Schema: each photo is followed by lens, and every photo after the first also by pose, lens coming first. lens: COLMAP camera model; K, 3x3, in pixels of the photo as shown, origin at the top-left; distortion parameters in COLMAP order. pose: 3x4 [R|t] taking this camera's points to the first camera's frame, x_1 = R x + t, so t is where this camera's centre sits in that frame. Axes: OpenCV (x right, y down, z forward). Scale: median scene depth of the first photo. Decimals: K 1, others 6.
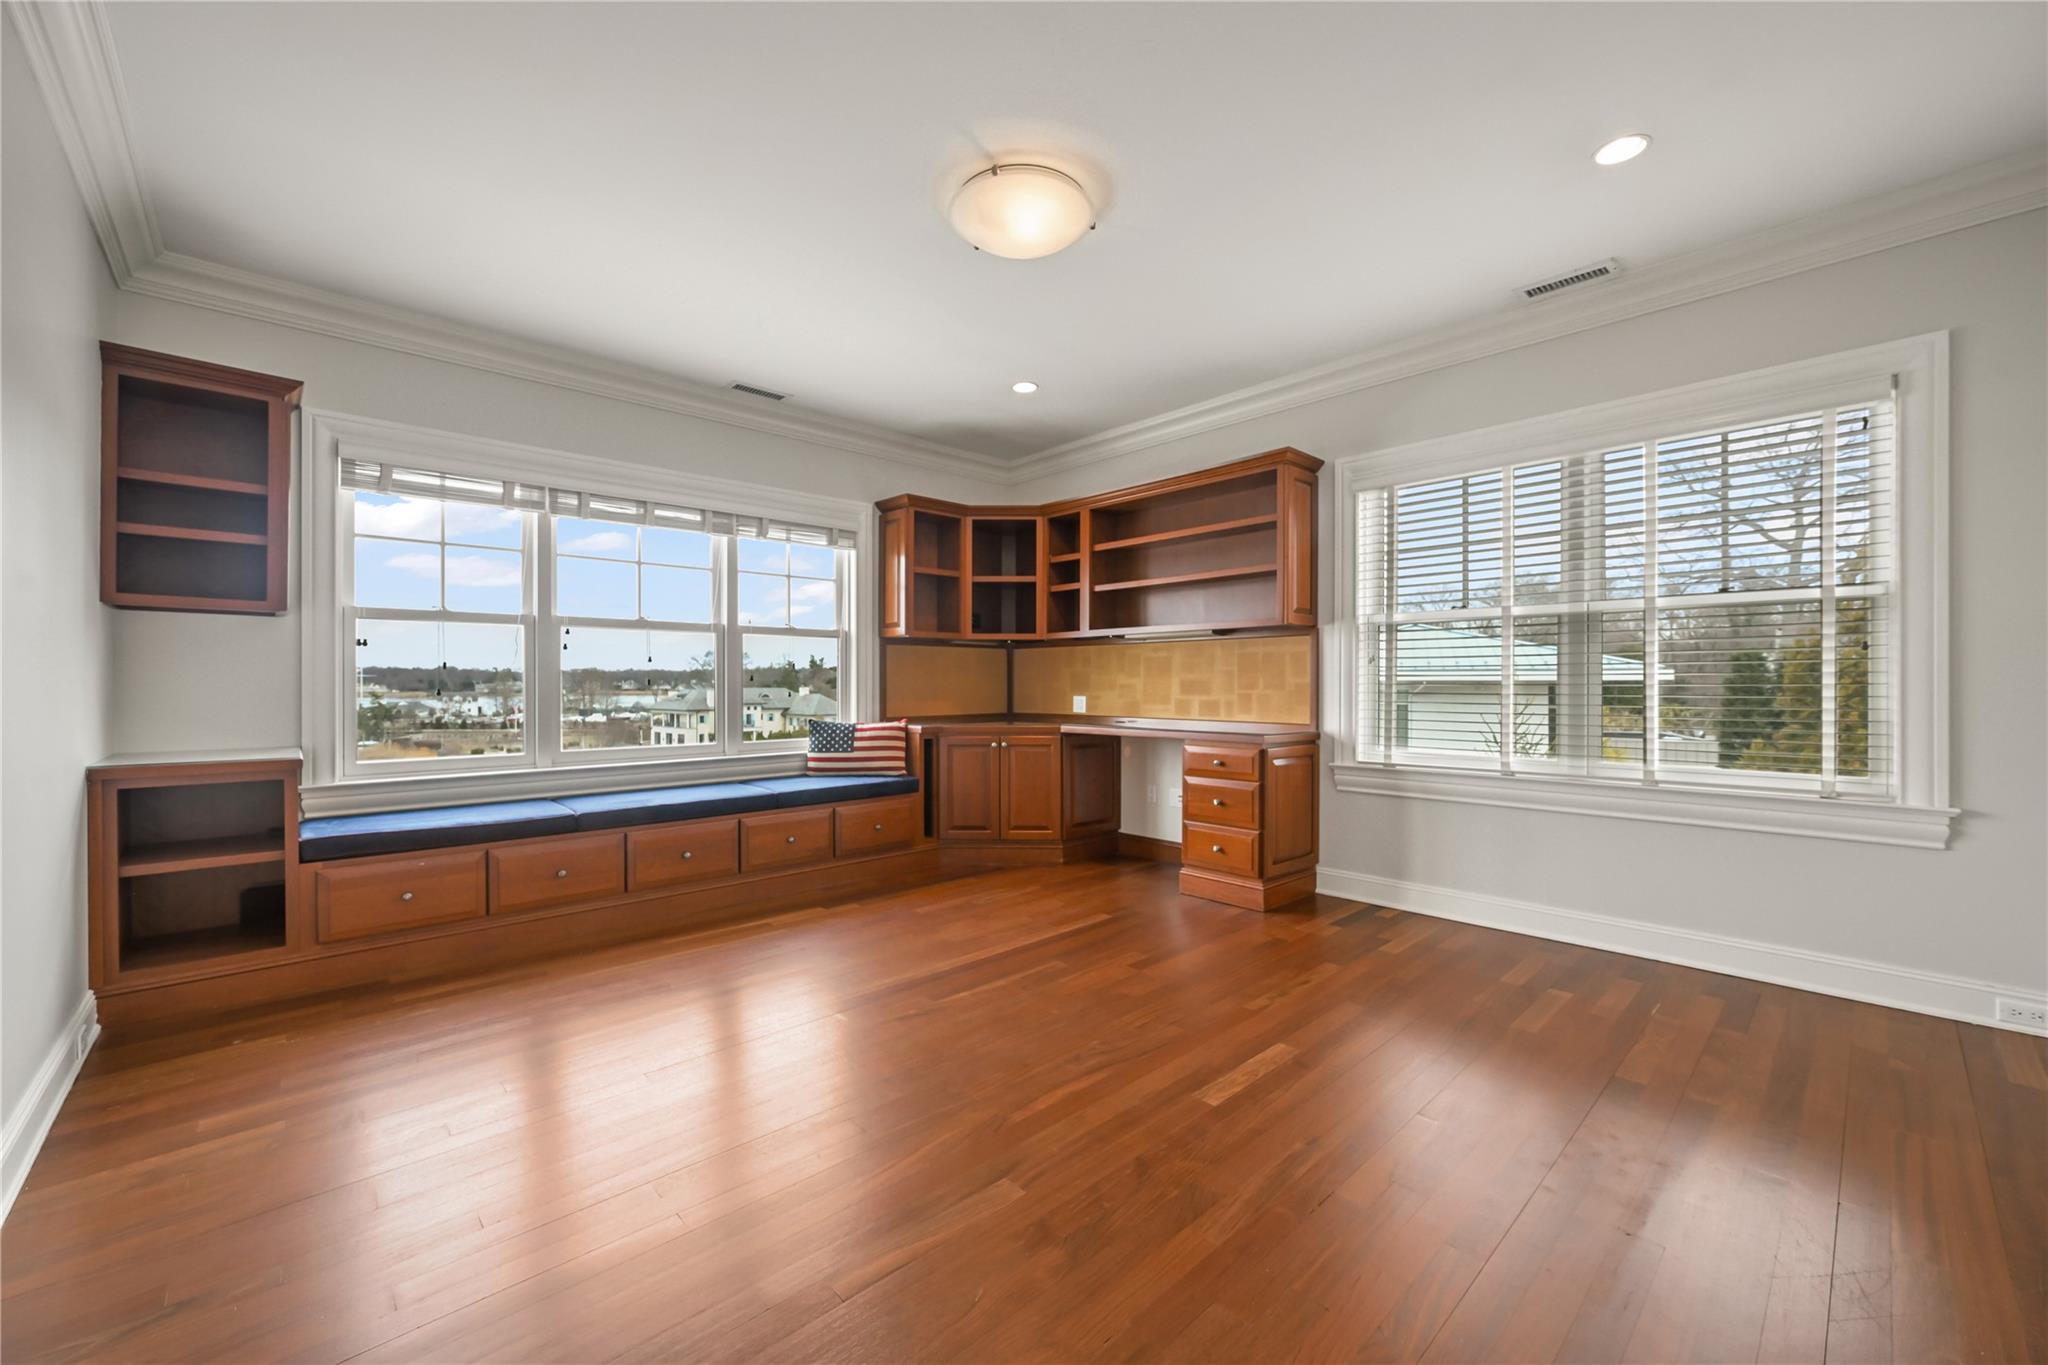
lens RADIAL K [[800.8, 0, 1024.0], [0, 800.8, 682.5], [0, 0, 1]] dist [-0.000121, -0.000034]
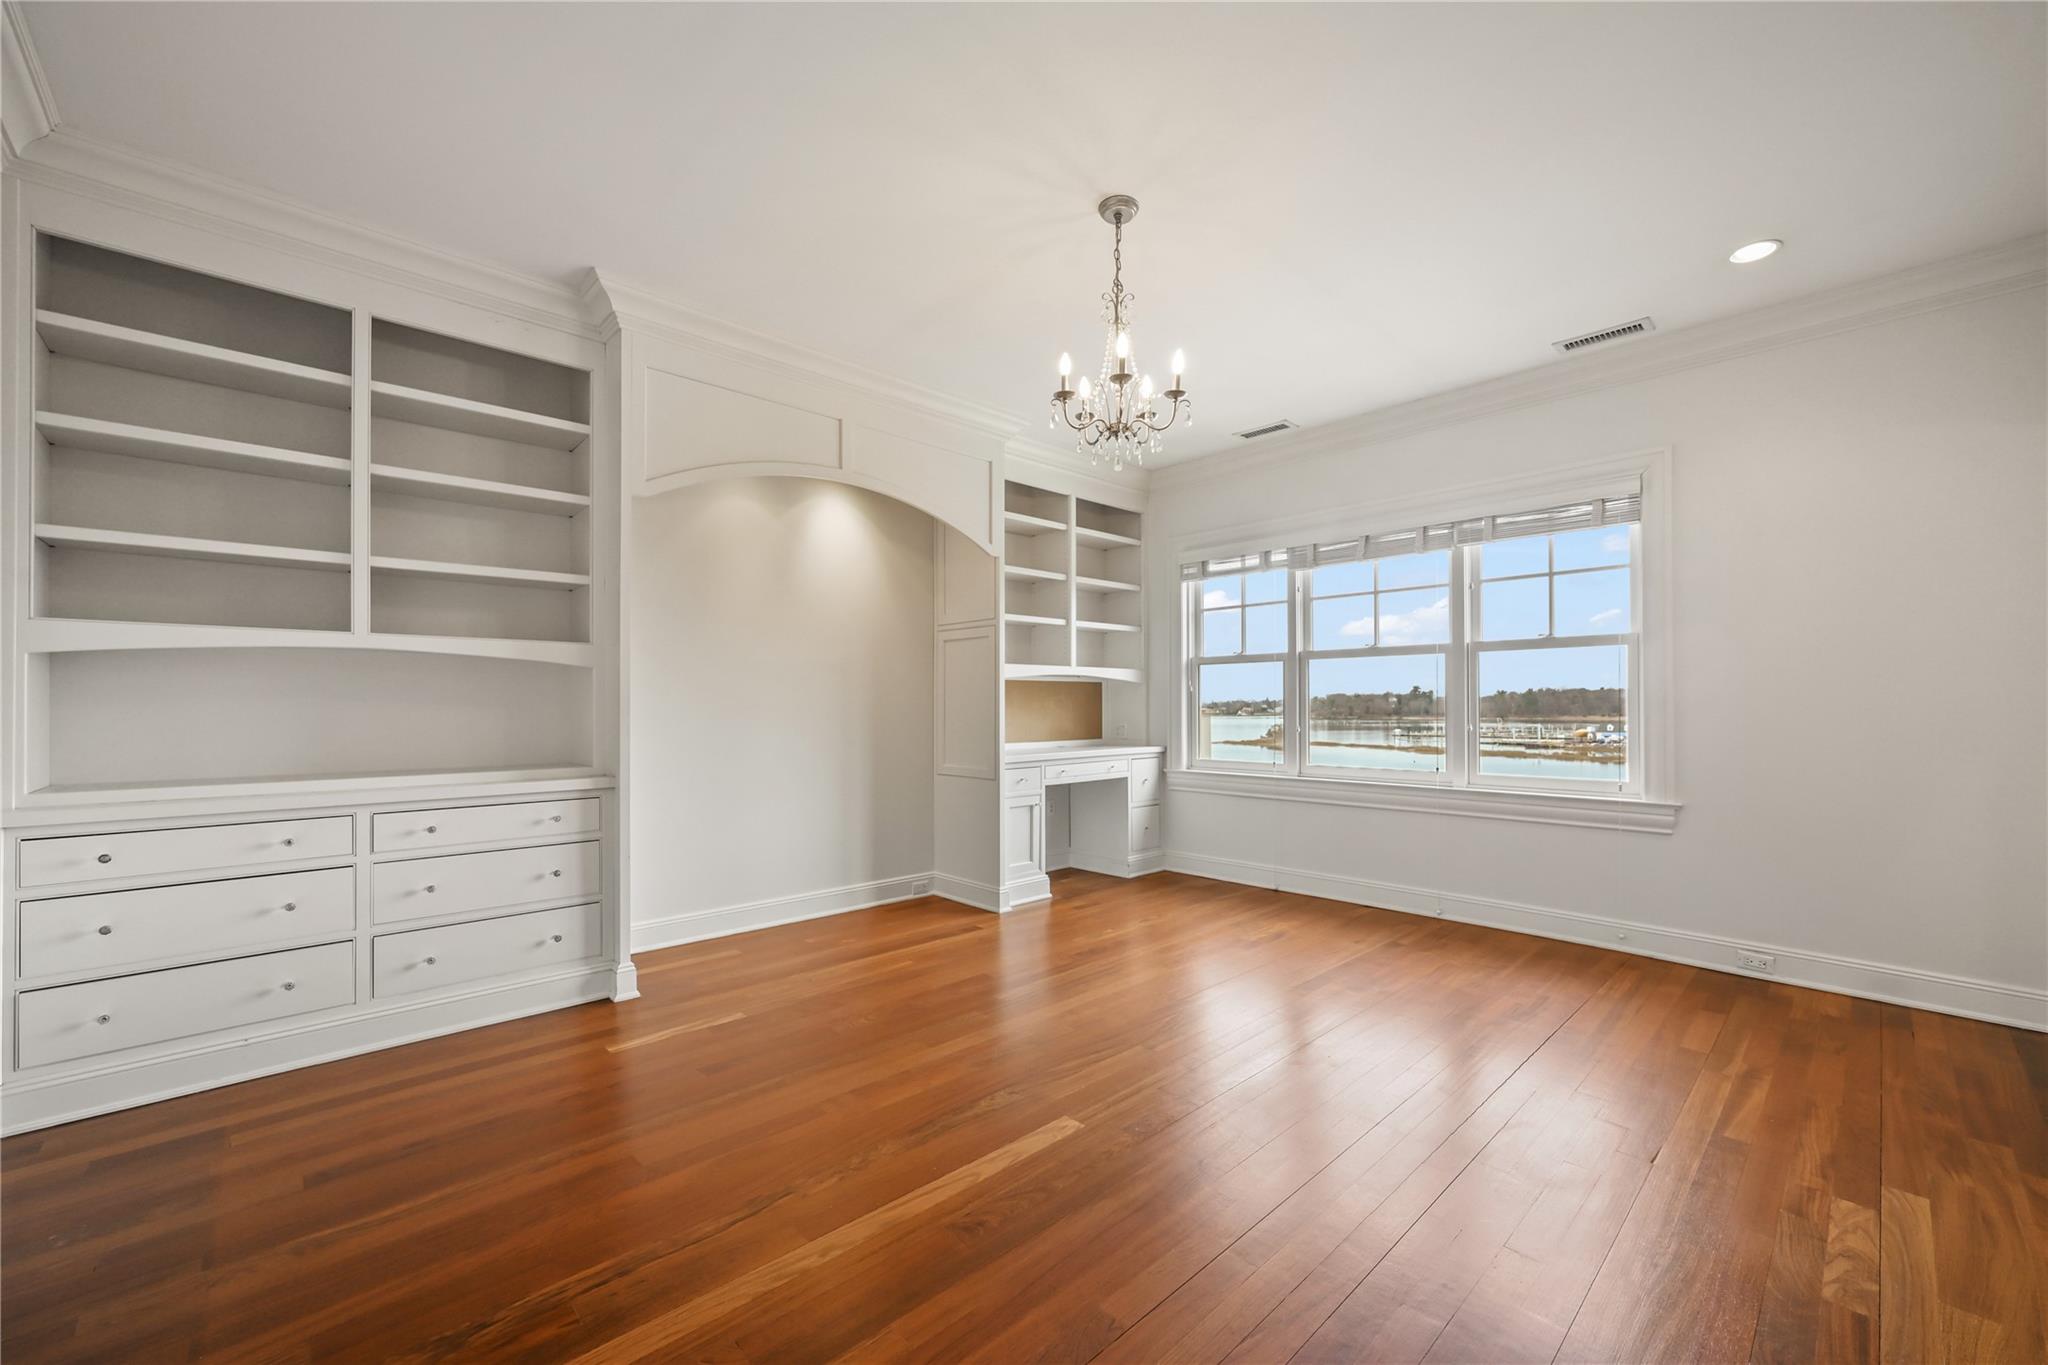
lens RADIAL K [[775.2, 0, 1023.6], [0, 775.2, 706.9], [0, 0, 1]] dist [0.000462, 0.000025]
pose [[-0.016788, -0.001602, -0.999858, 0.581117], [0.004642, 0.999988, -0.001680, -0.001783], [0.999848, -0.004670, -0.016780, 0.613981]]
